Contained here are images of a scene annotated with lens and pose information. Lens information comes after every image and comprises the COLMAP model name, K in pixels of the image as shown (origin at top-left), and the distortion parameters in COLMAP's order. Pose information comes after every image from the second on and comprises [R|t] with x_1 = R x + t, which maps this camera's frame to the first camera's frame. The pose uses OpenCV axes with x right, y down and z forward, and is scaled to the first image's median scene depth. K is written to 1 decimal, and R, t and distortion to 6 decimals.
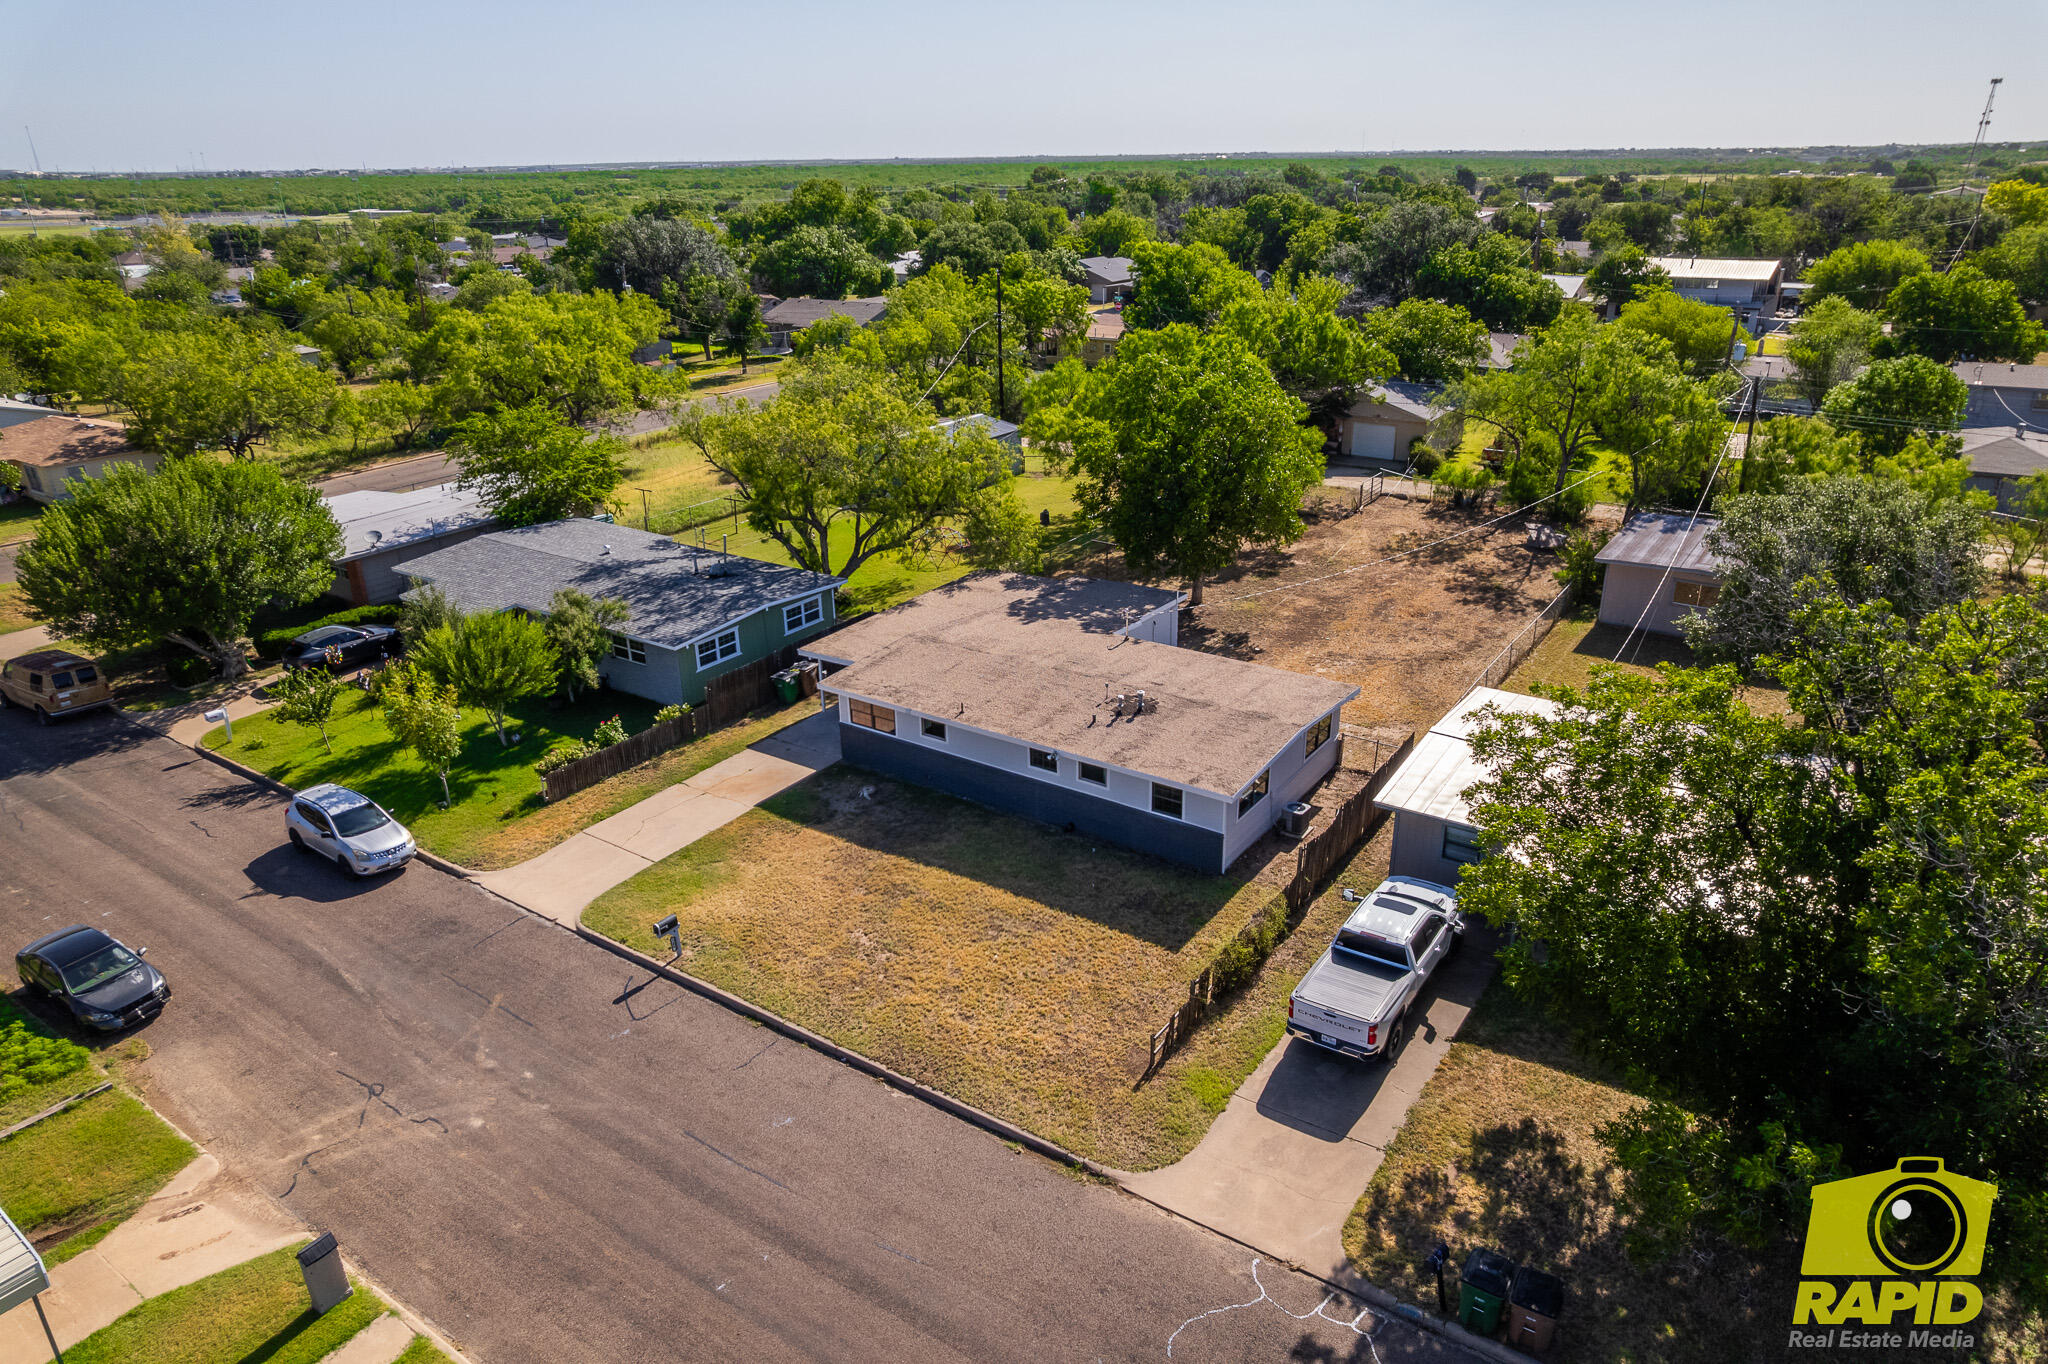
lens RADIAL K [[1310.4, 0, 1032.8], [0, 1310.4, 683.8], [0, 0, 1]] dist [-0.069318, 0.062183]
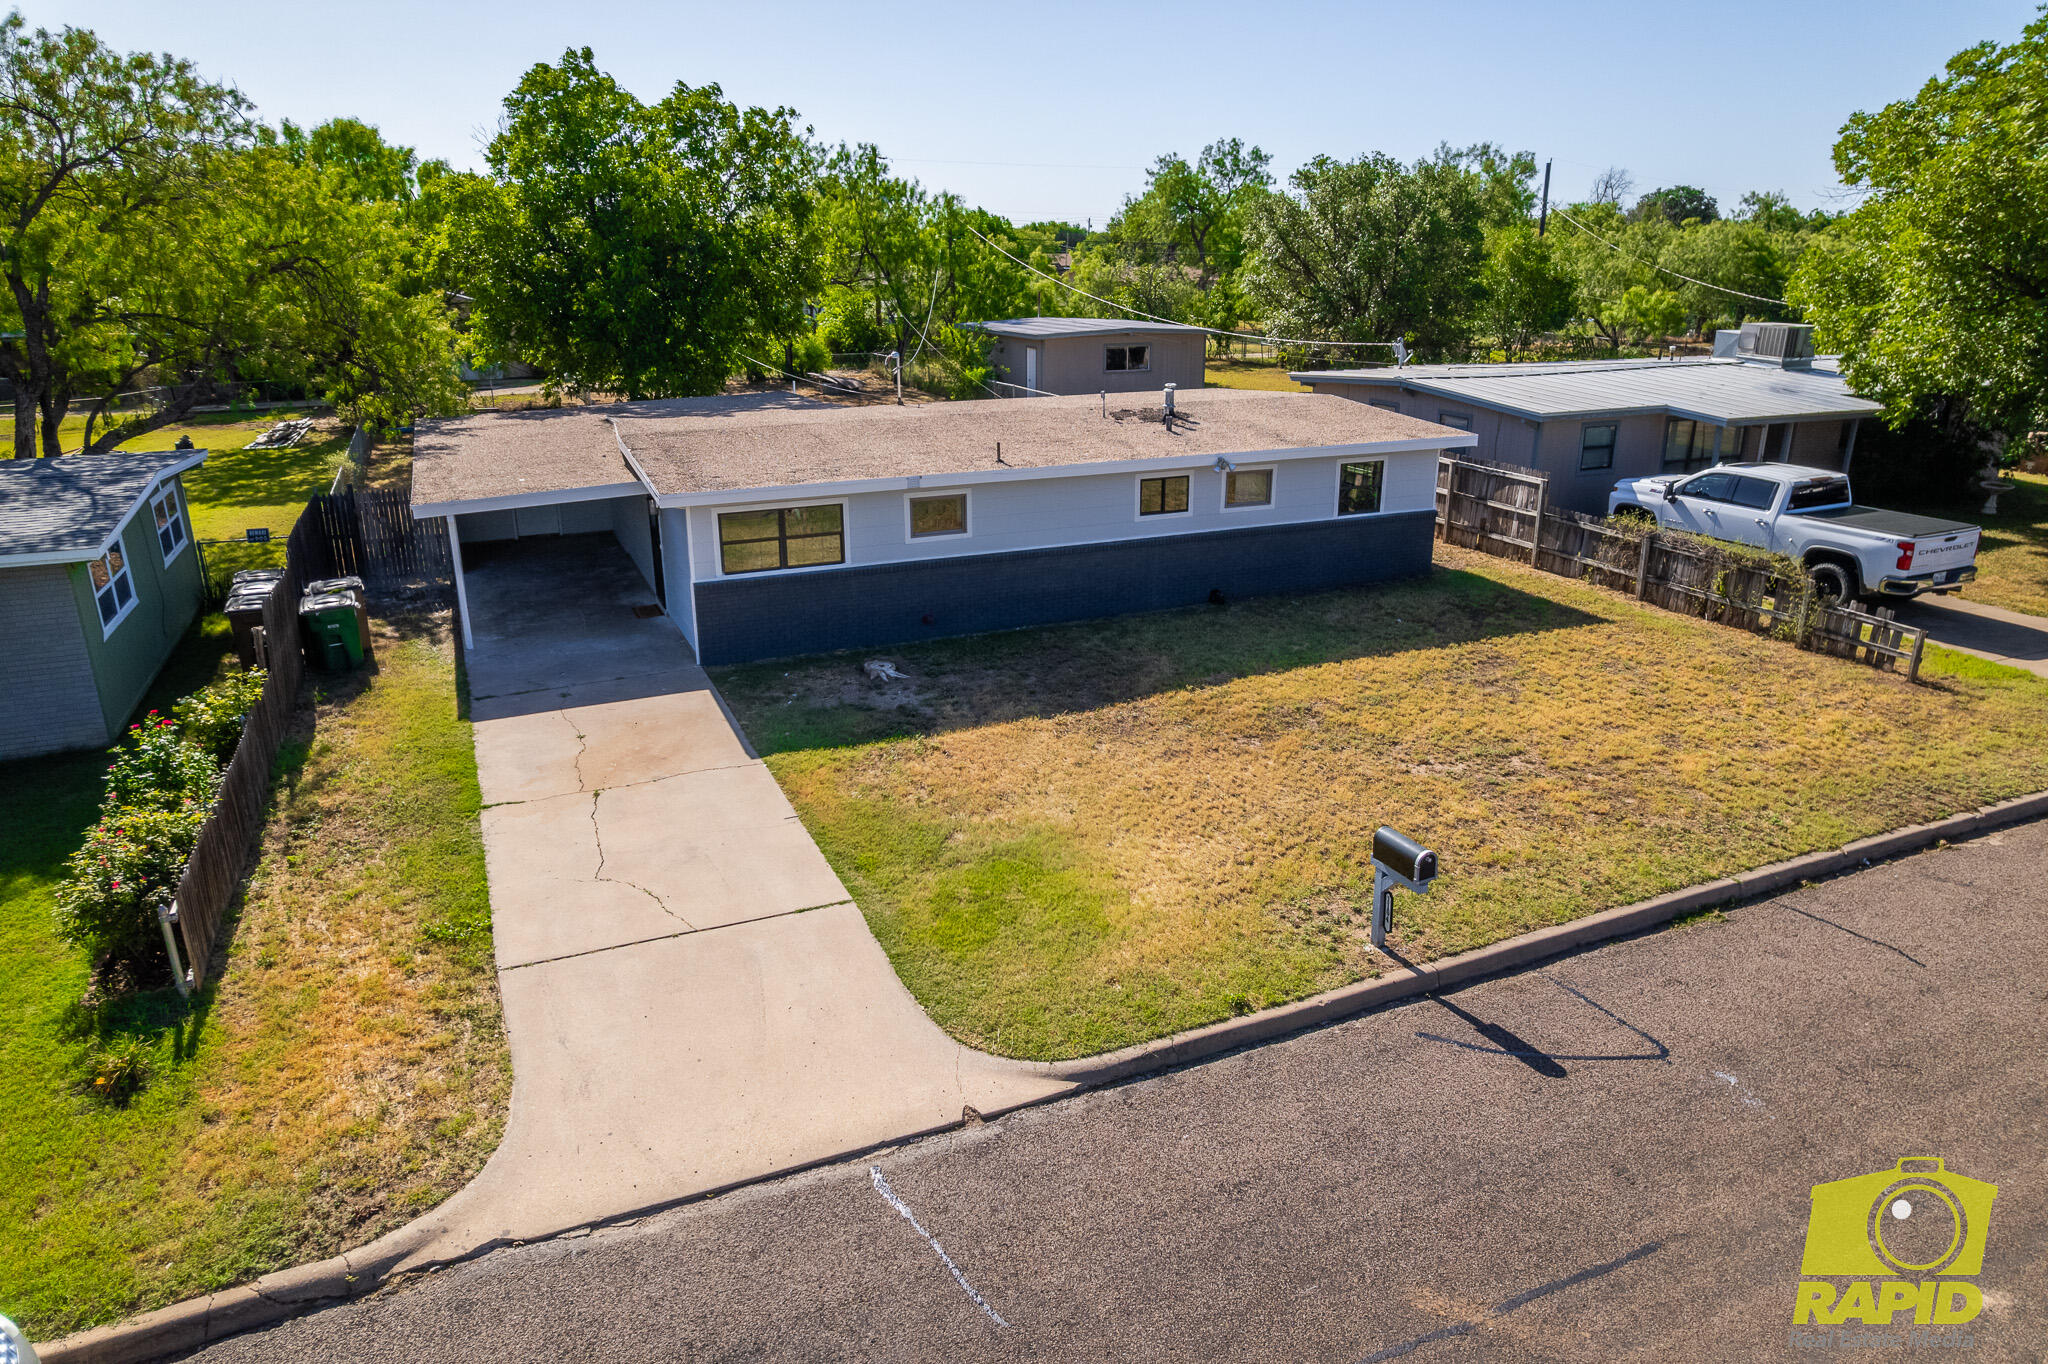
lens RADIAL K [[1310.4, 0, 1032.8], [0, 1310.4, 683.8], [0, 0, 1]] dist [-0.069318, 0.062183]
pose [[0.525588, -0.258599, 0.810484, -0.462516], [0.316715, 0.943679, 0.095712, 0.056353], [-0.789588, 0.206387, 0.577889, 0.652234]]
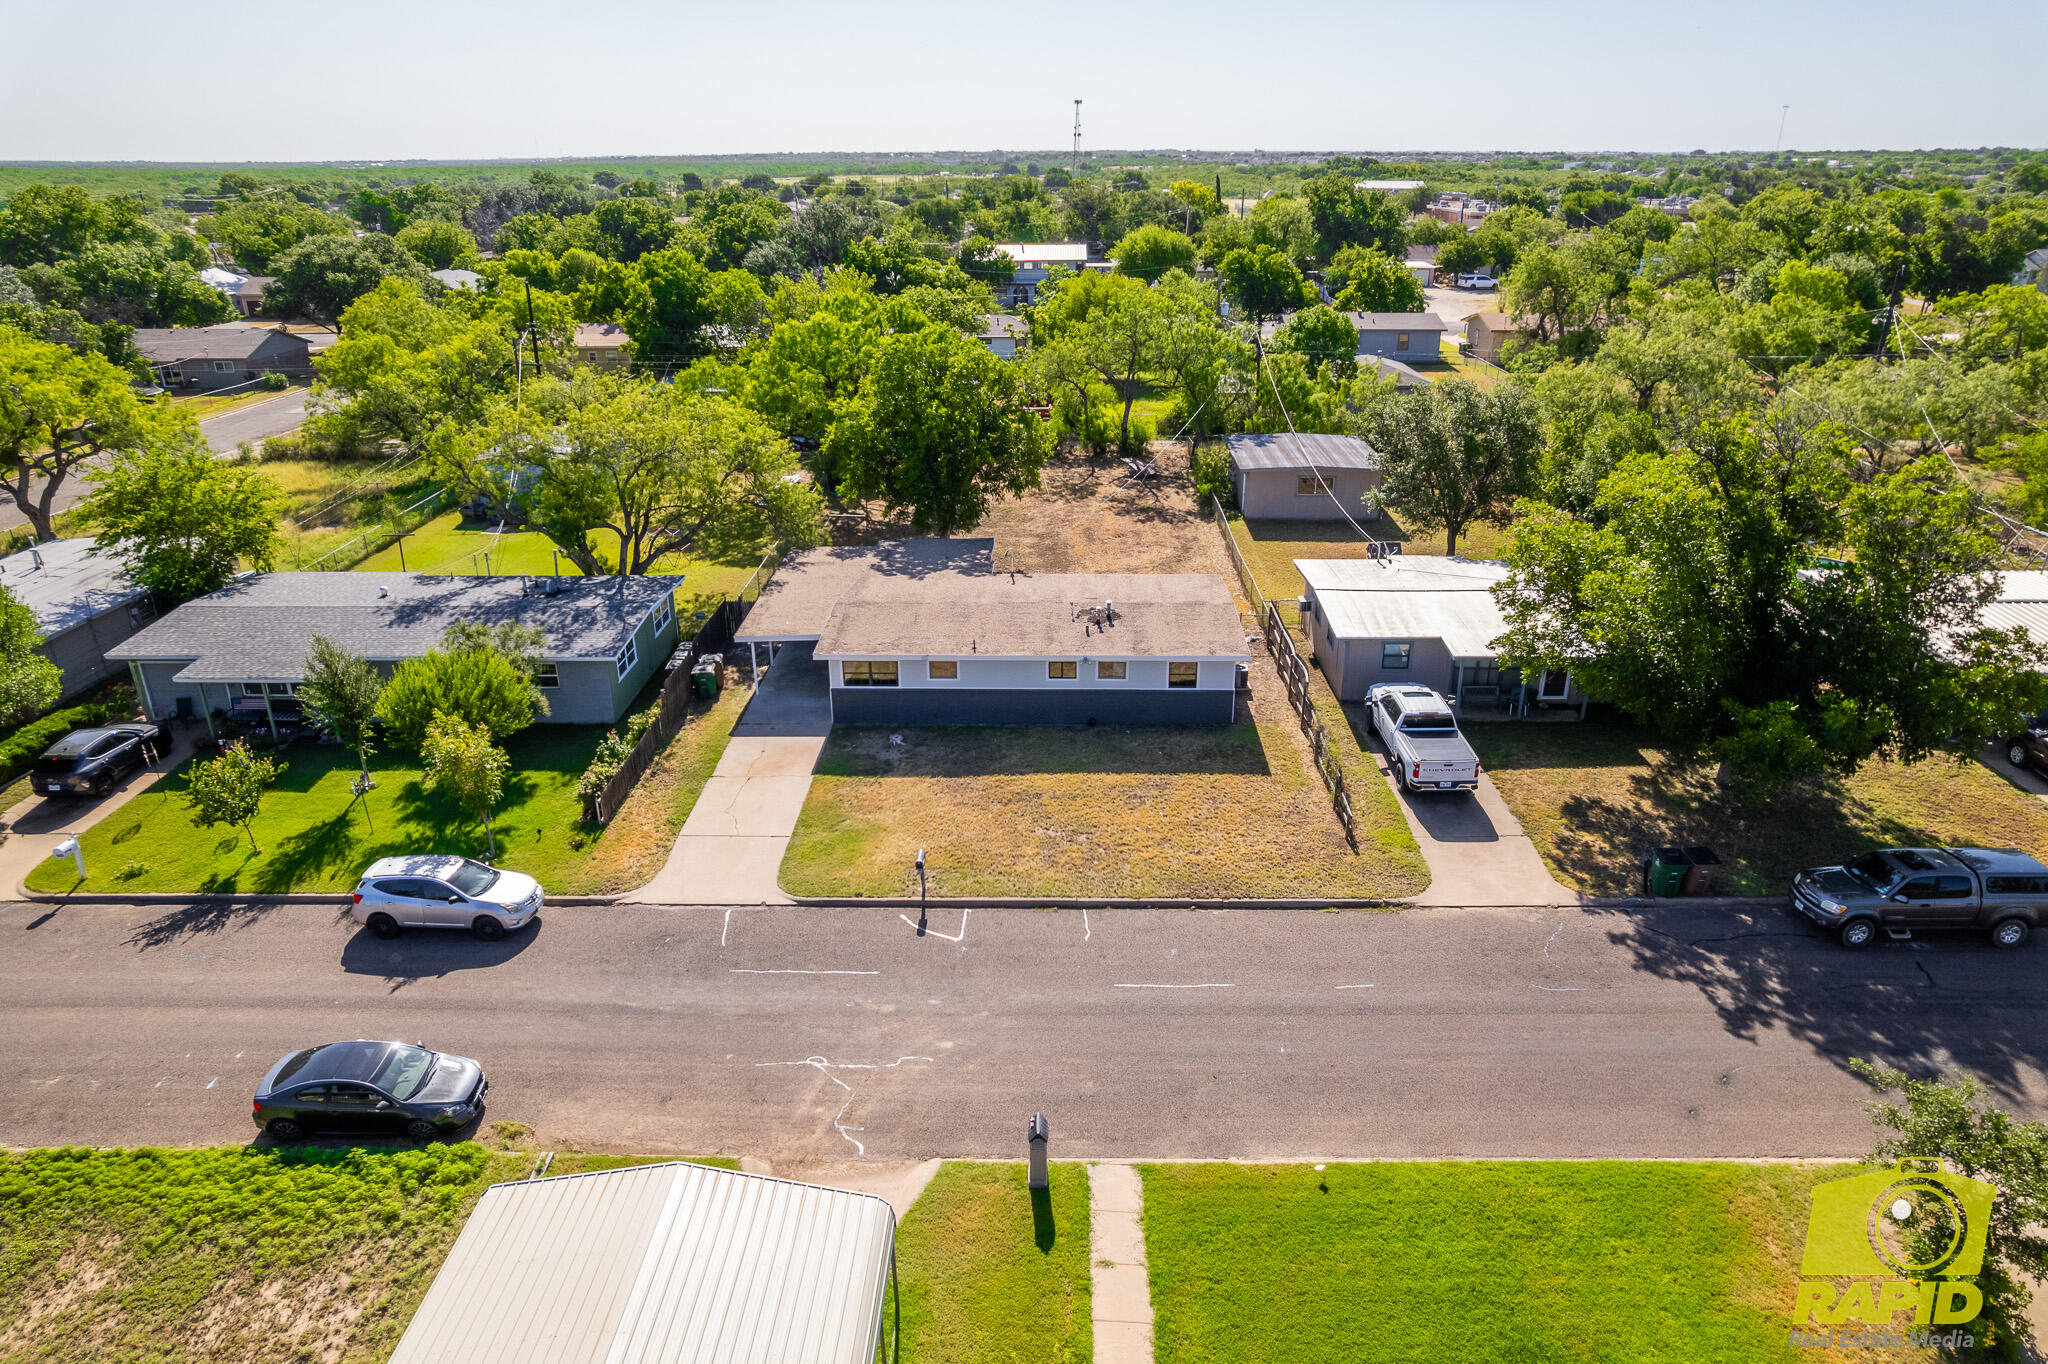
lens RADIAL K [[1310.4, 0, 1032.8], [0, 1310.4, 683.8], [0, 0, 1]] dist [-0.069318, 0.062183]
pose [[0.836128, -0.197820, 0.511622, -0.551286], [0.199508, 0.978500, 0.052291, 0.002916], [-0.510966, 0.058350, 0.857618, 0.010213]]
